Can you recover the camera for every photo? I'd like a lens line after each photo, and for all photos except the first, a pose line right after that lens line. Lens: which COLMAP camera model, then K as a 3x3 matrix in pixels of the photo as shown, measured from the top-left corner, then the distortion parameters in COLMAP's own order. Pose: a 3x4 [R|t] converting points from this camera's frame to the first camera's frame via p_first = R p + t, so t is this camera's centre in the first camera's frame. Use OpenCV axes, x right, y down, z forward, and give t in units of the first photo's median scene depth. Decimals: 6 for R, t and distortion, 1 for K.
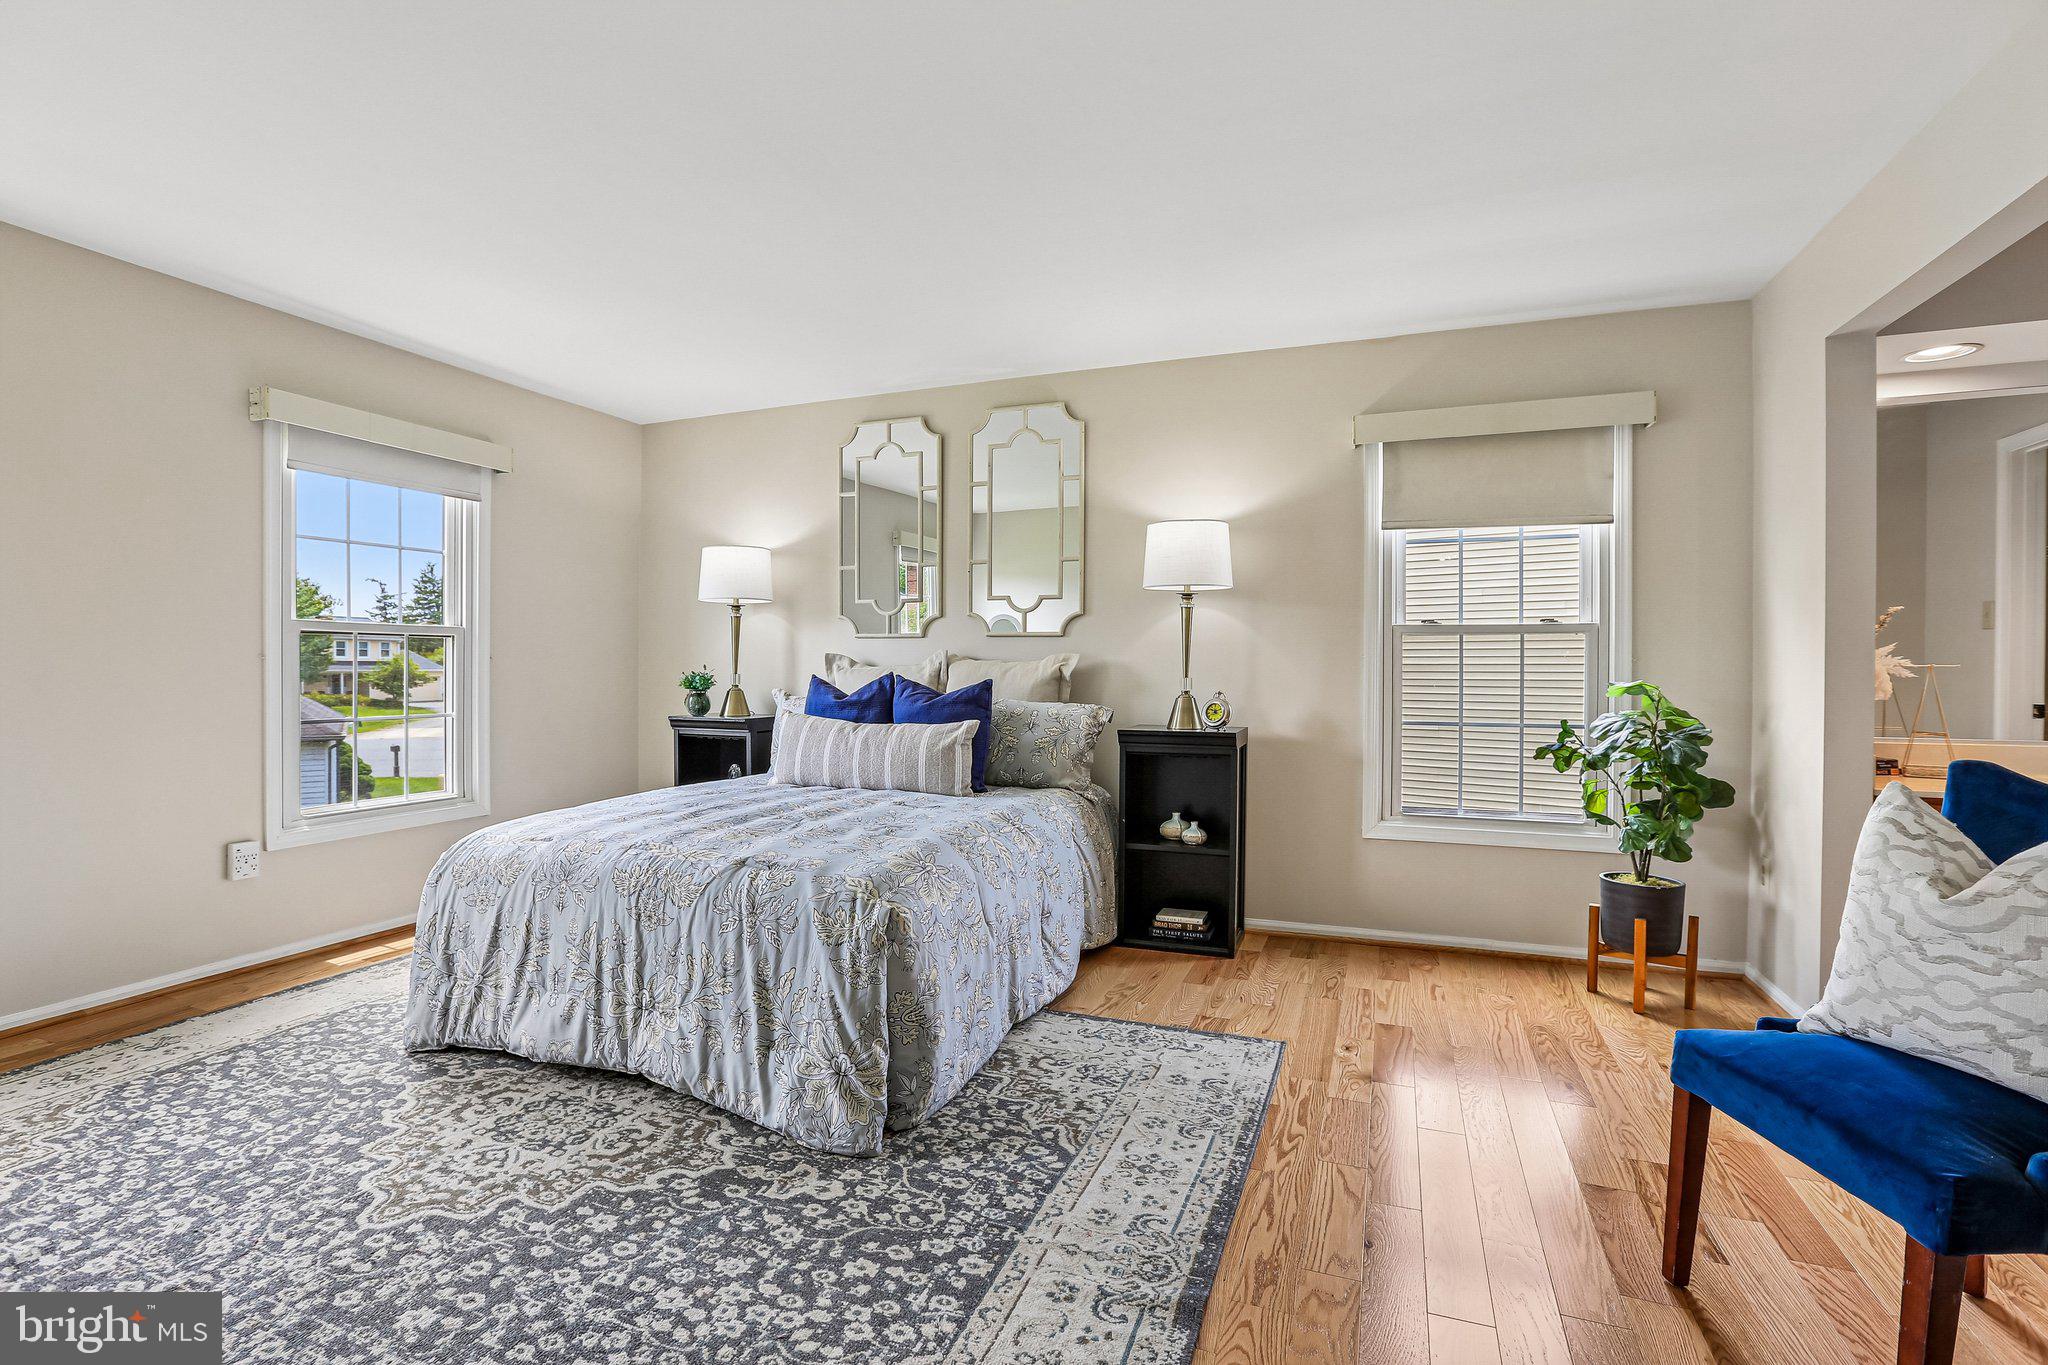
lens RADIAL K [[957.3, 0, 1018.6], [0, 957.3, 689.1], [0, 0, 1]] dist [-0.018941, 0.000109]
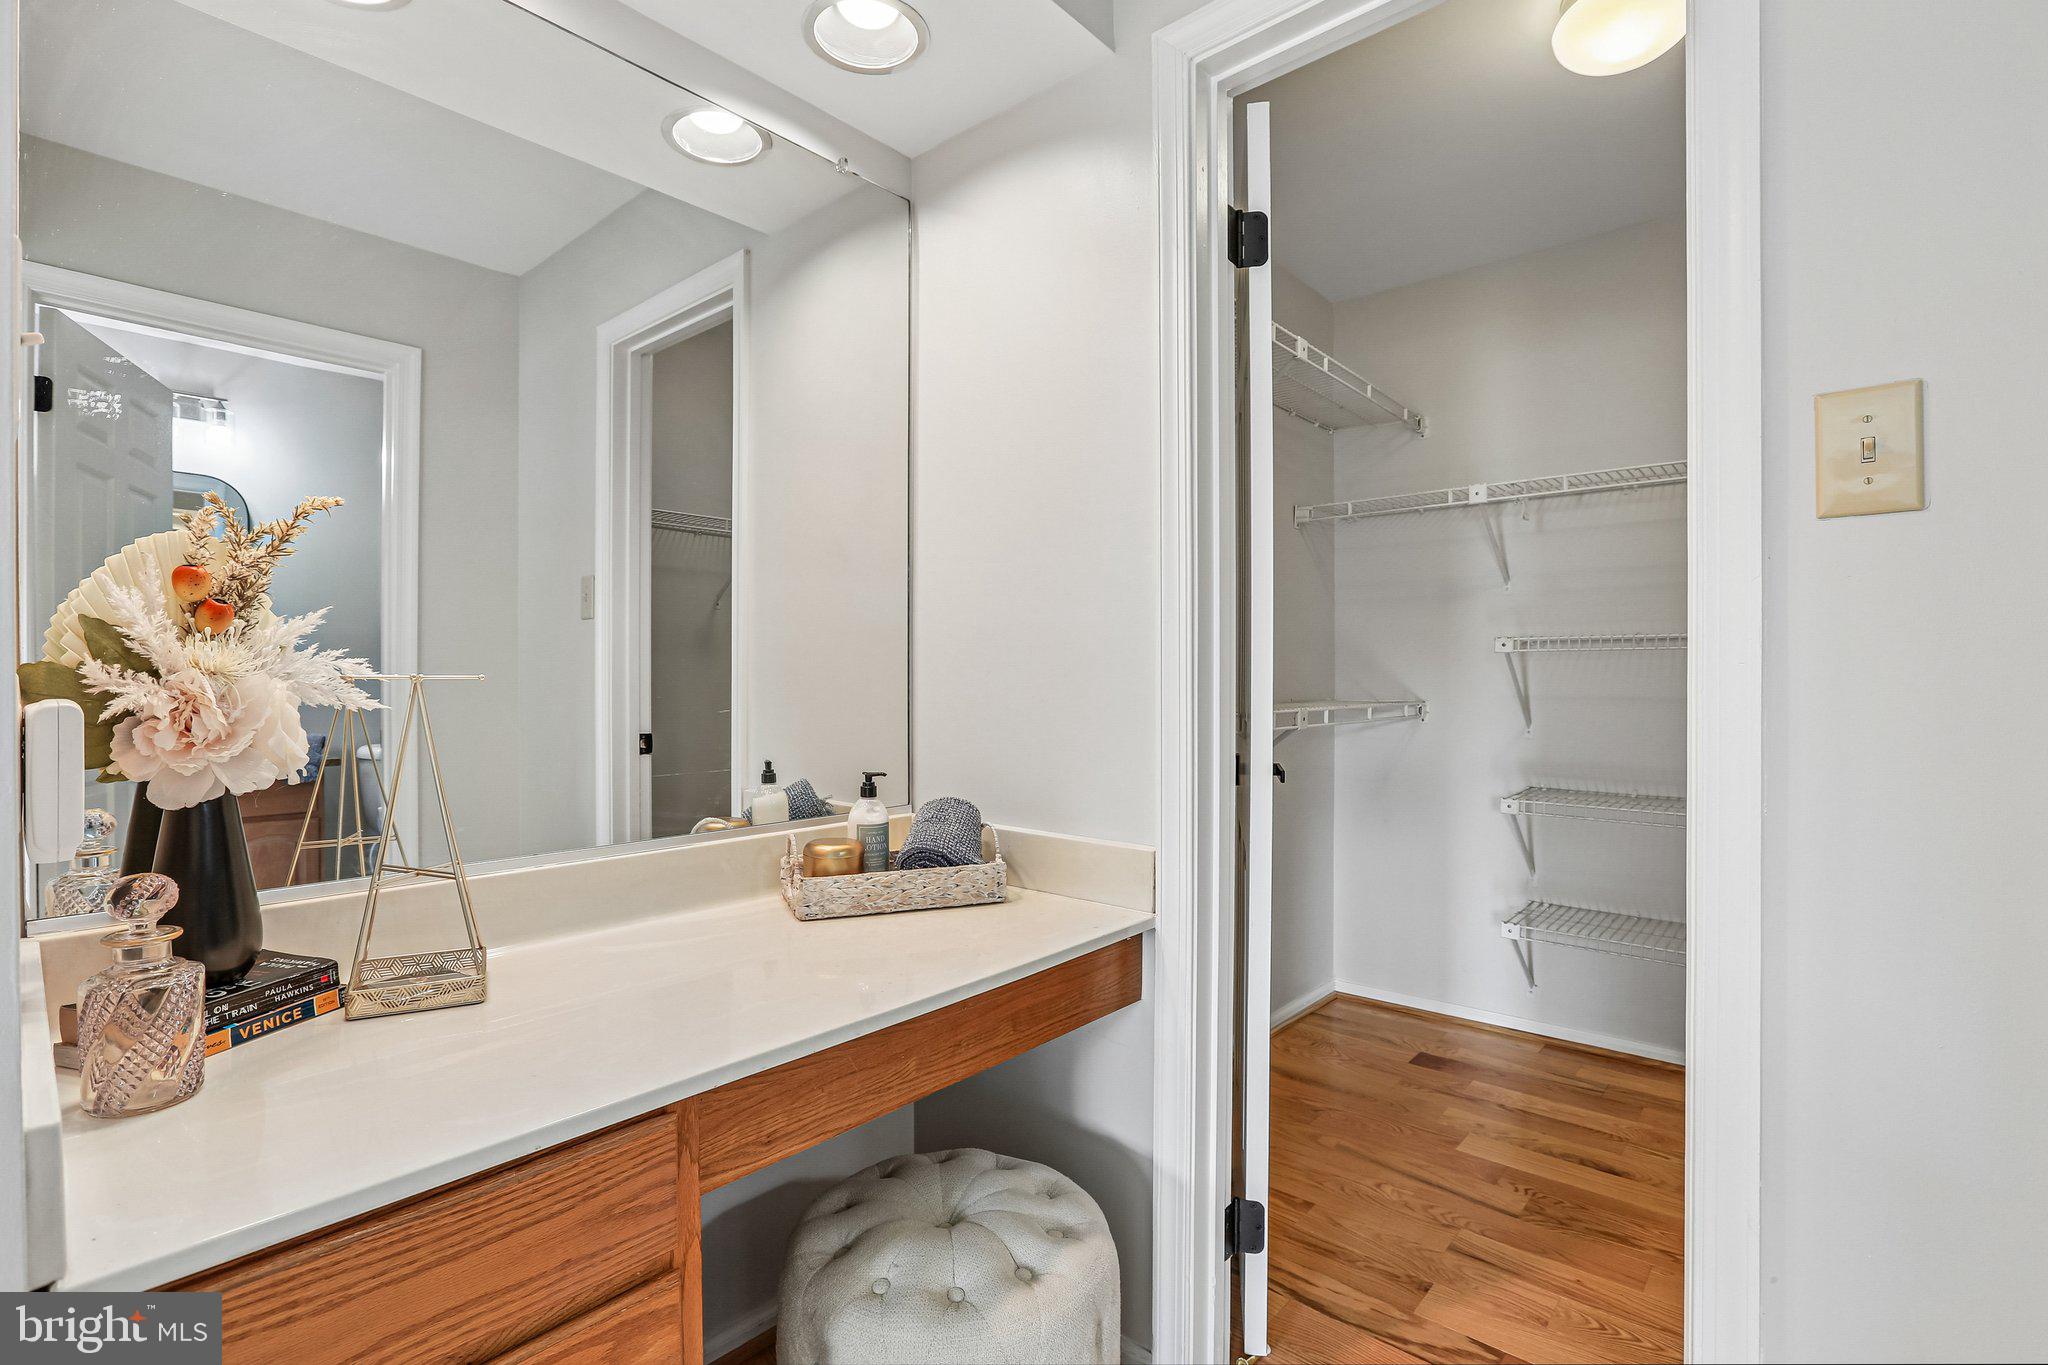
lens RADIAL K [[957.3, 0, 1018.6], [0, 957.3, 689.1], [0, 0, 1]] dist [-0.018941, 0.000109]
pose [[0.365908, -0.005049, 0.930637, 1.713840], [0.005146, 0.999981, 0.003402, -0.051385], [-0.930637, 0.003544, 0.365927, 1.555634]]
